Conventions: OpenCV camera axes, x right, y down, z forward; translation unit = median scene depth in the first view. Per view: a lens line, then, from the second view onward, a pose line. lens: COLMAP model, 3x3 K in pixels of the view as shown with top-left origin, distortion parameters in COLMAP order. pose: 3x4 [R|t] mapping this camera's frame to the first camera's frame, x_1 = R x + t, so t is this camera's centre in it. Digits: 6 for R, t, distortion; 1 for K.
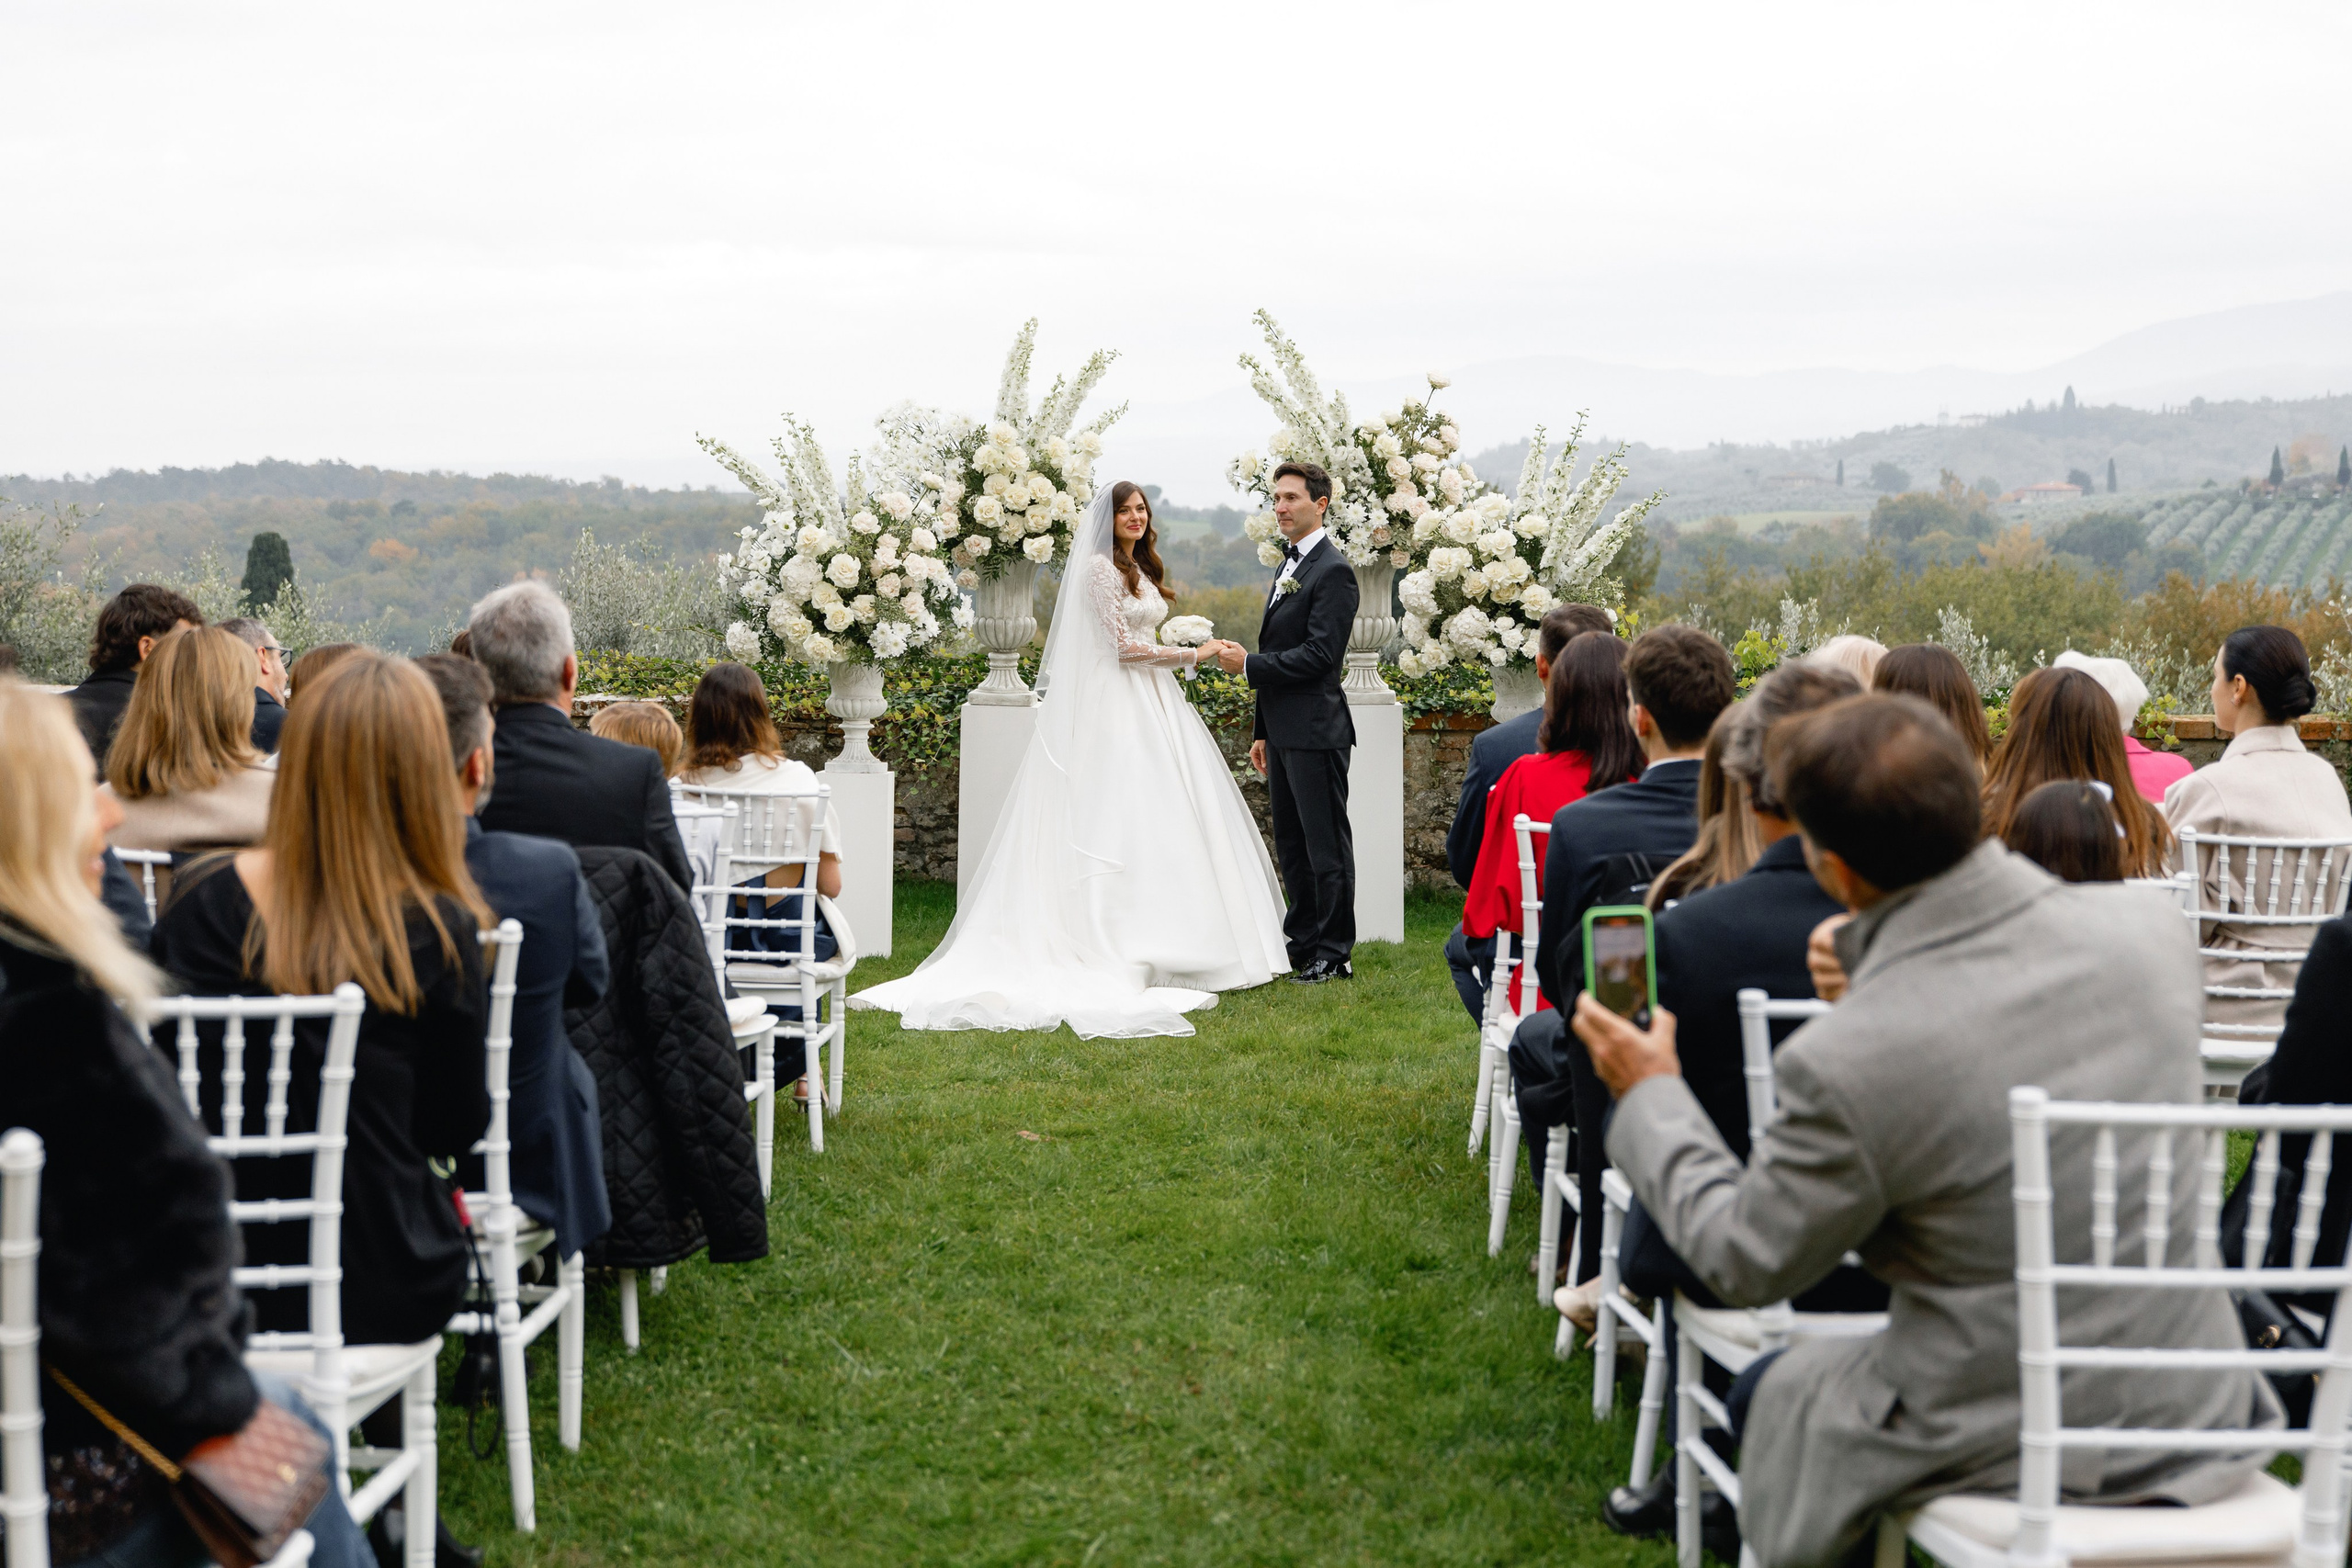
lens RADIAL K [[3153.2, 0, 1176.0], [0, 3153.2, 784.0], [0, 0, 1]] dist [0.006741, -0.003811]
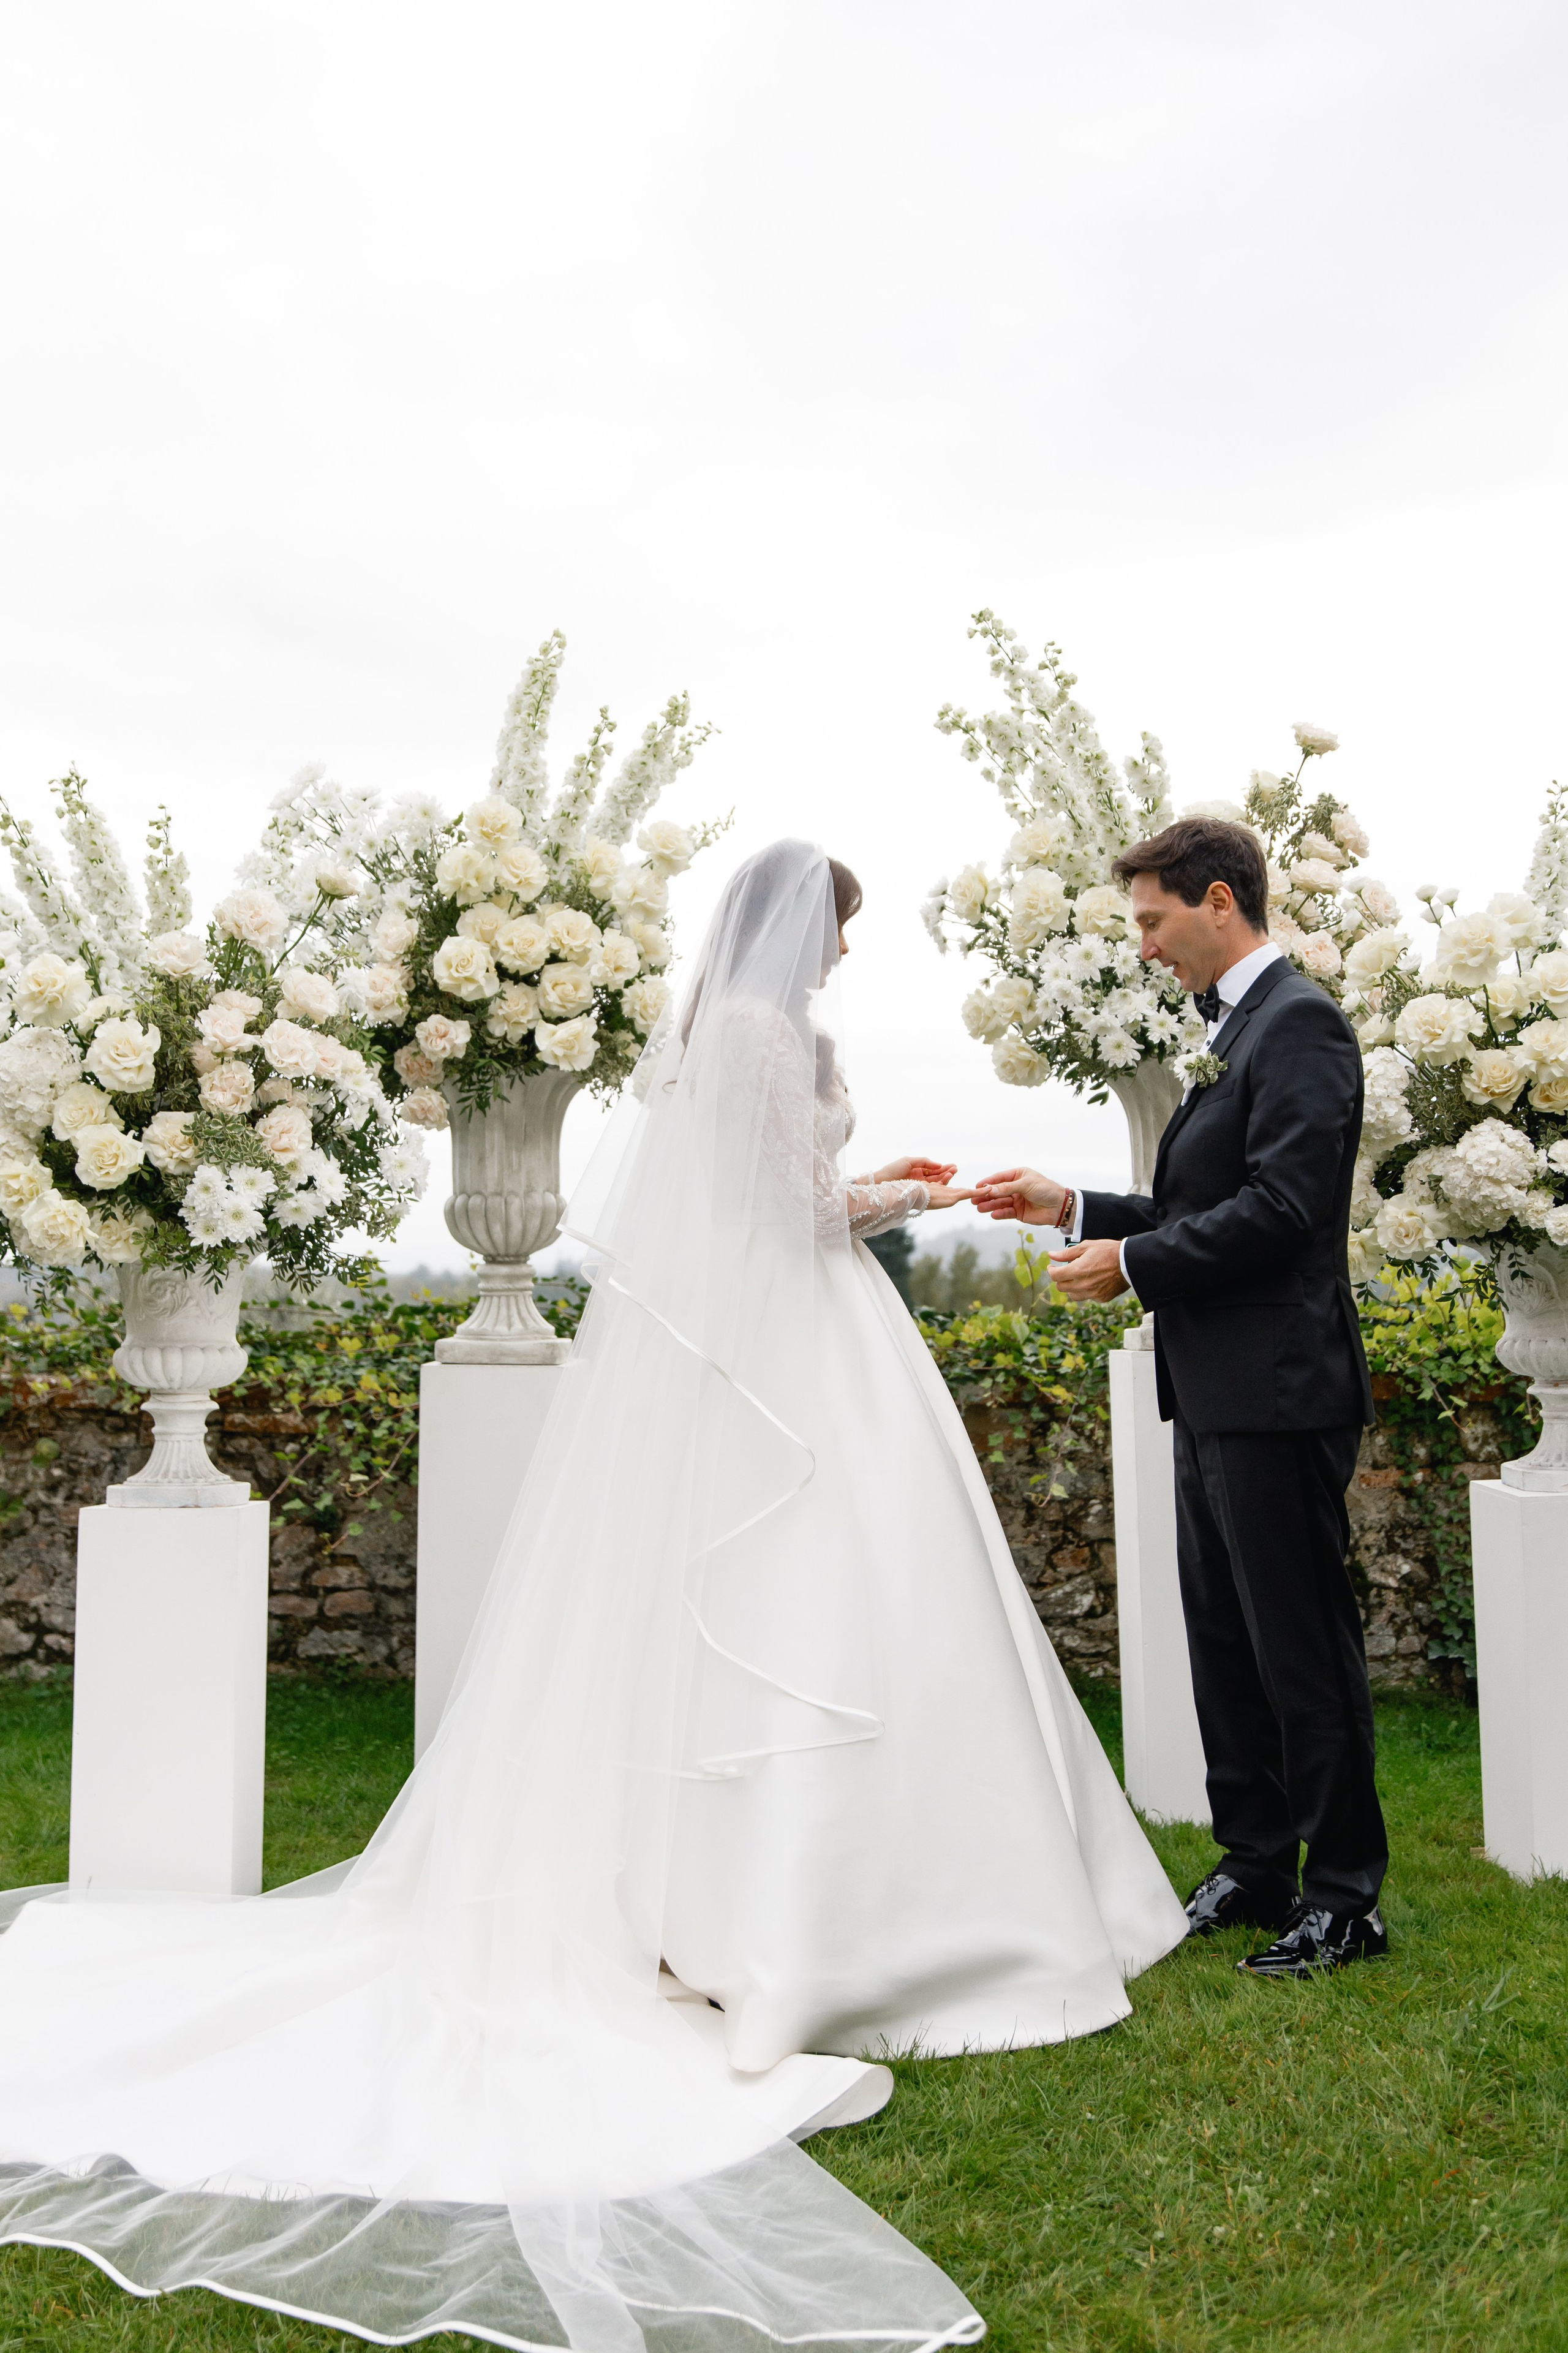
lens RADIAL K [[2269.9, 0, 775.3], [0, 2269.9, 1179.1], [0, 0, 1]] dist [0.004262, -0.002919]
pose [[0.999498, -0.017174, 0.026638, -0.021011], [0.020533, 0.991115, -0.131416, -0.005646], [-0.024144, 0.131897, 0.990969, 0.663040]]
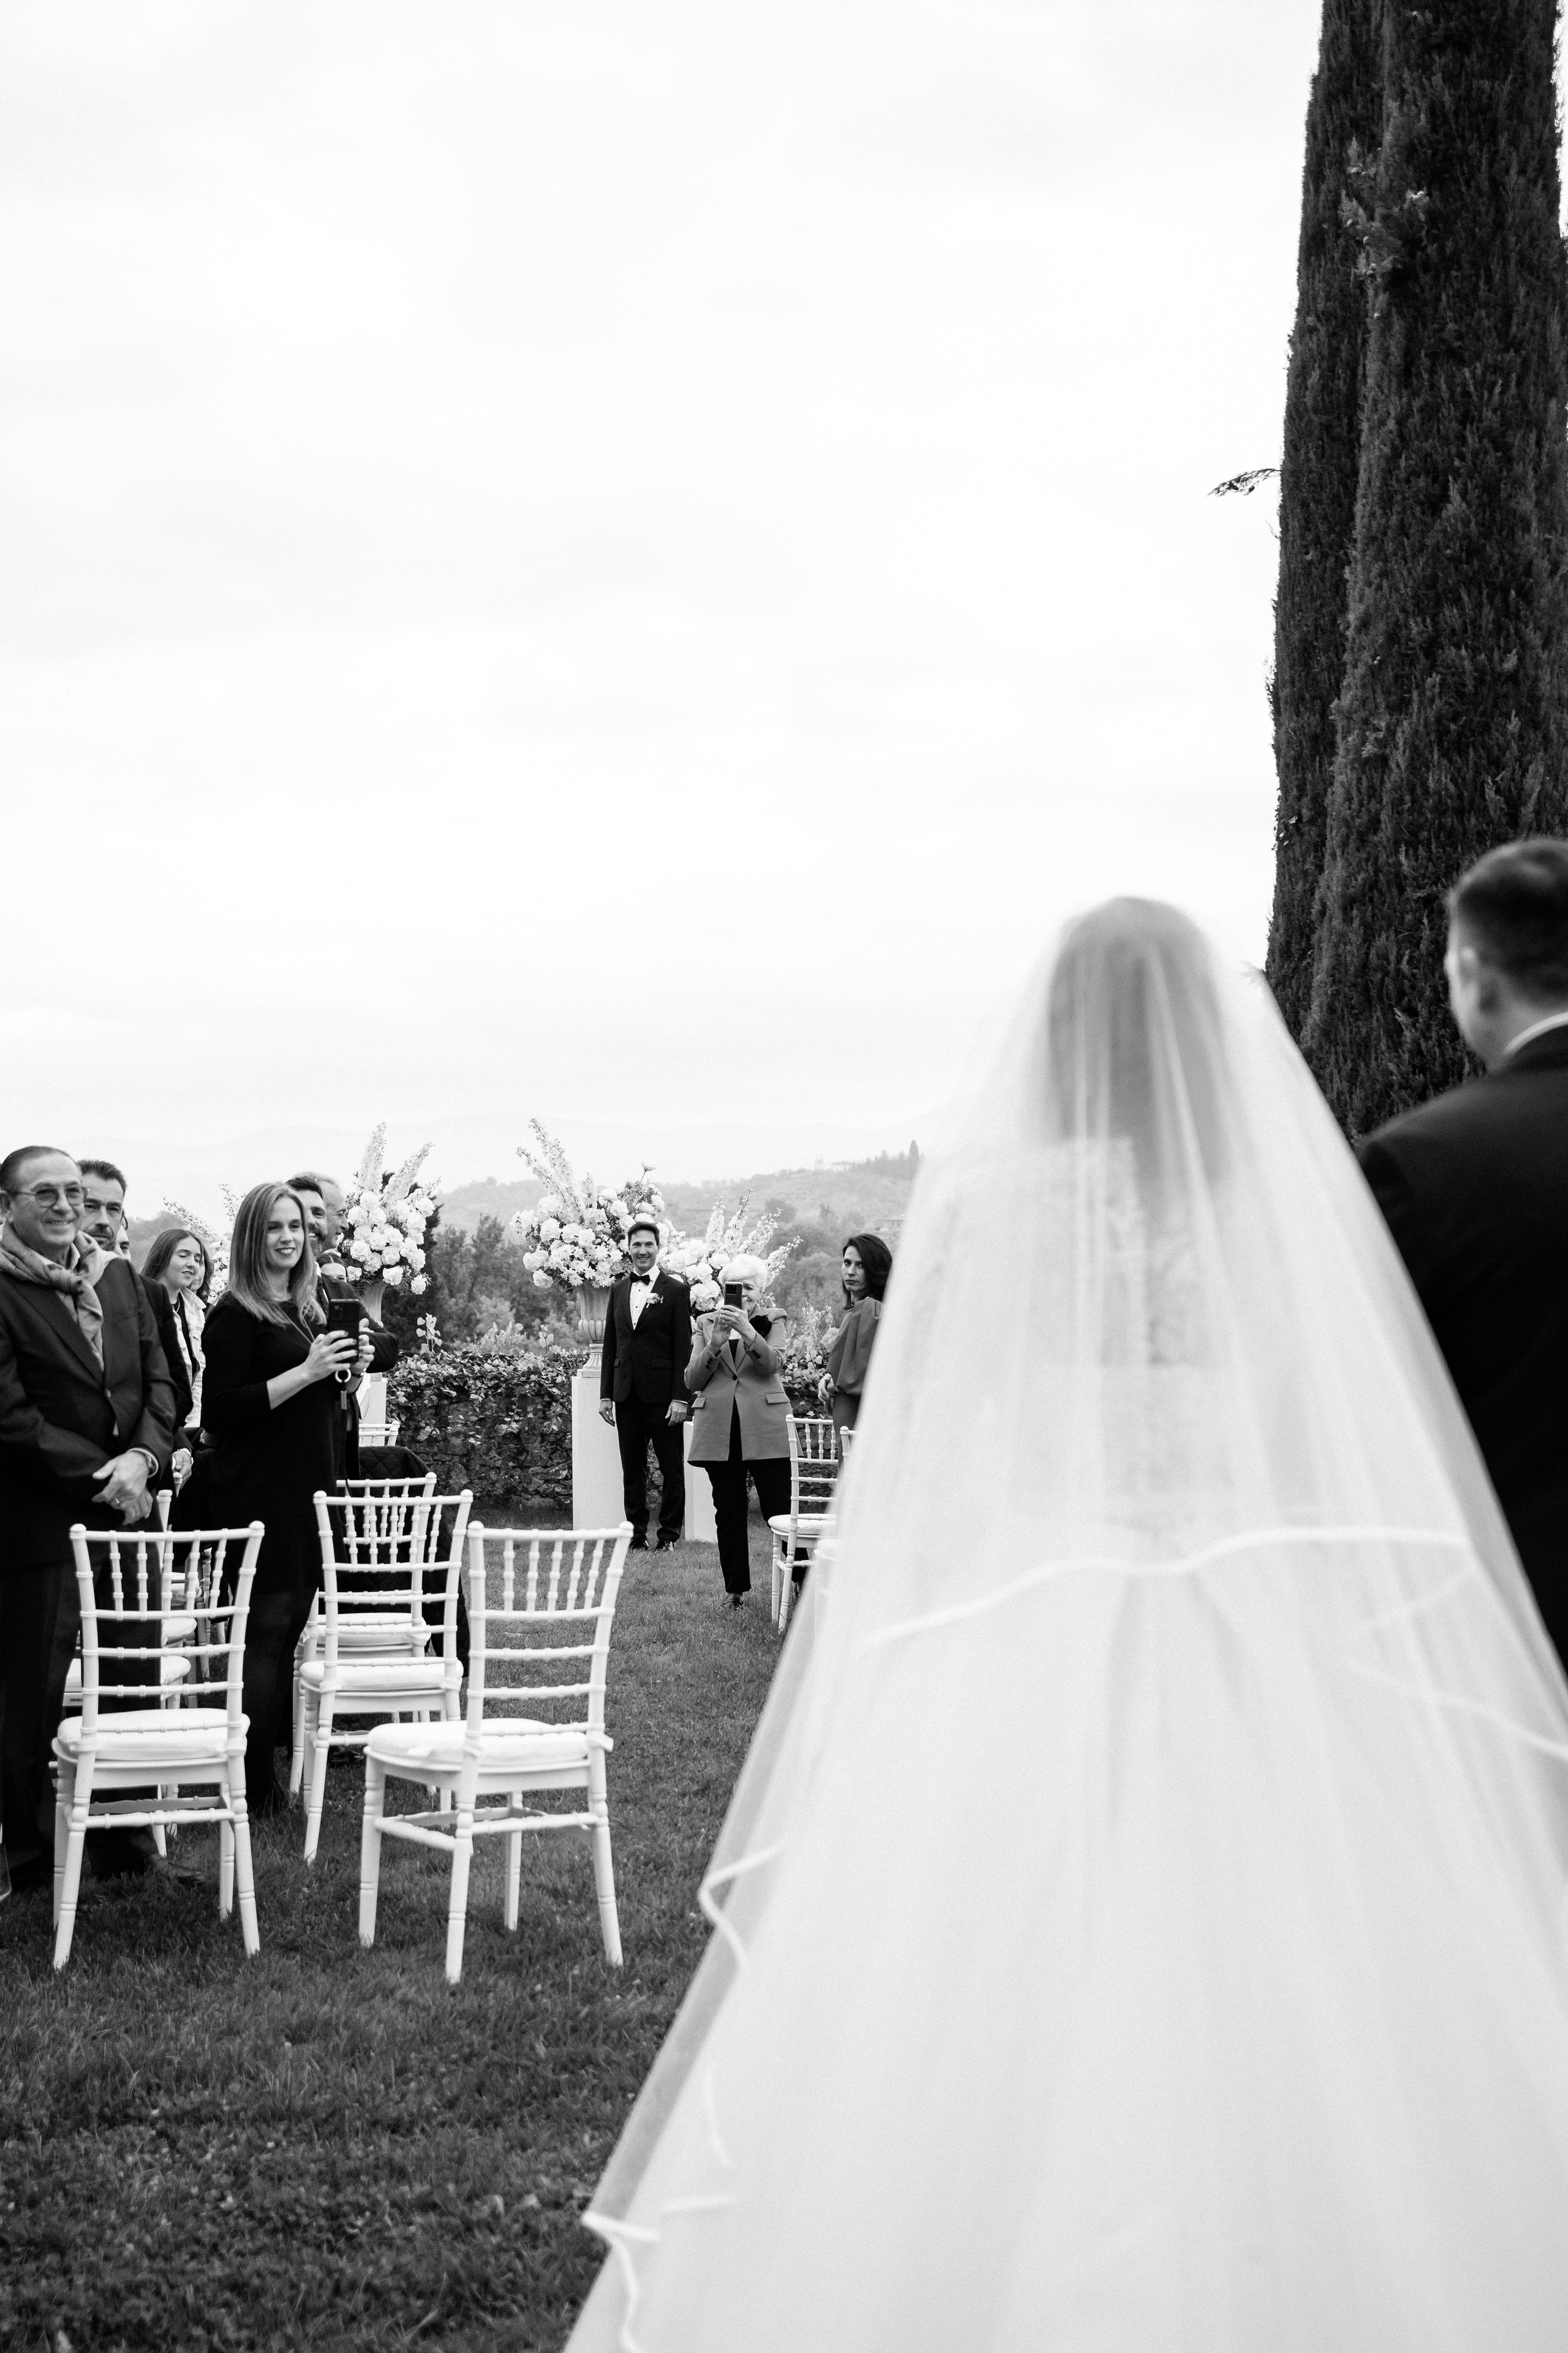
lens RADIAL K [[2592.2, 0, 784.0], [0, 2592.2, 1176.5], [0, 0, 1]] dist [-0.007783, 0.162469]
pose [[0.974907, 0.007547, 0.222486, -0.140828], [0.016800, 0.994080, -0.107340, 0.014752], [-0.221979, 0.108384, 0.969009, -0.252194]]
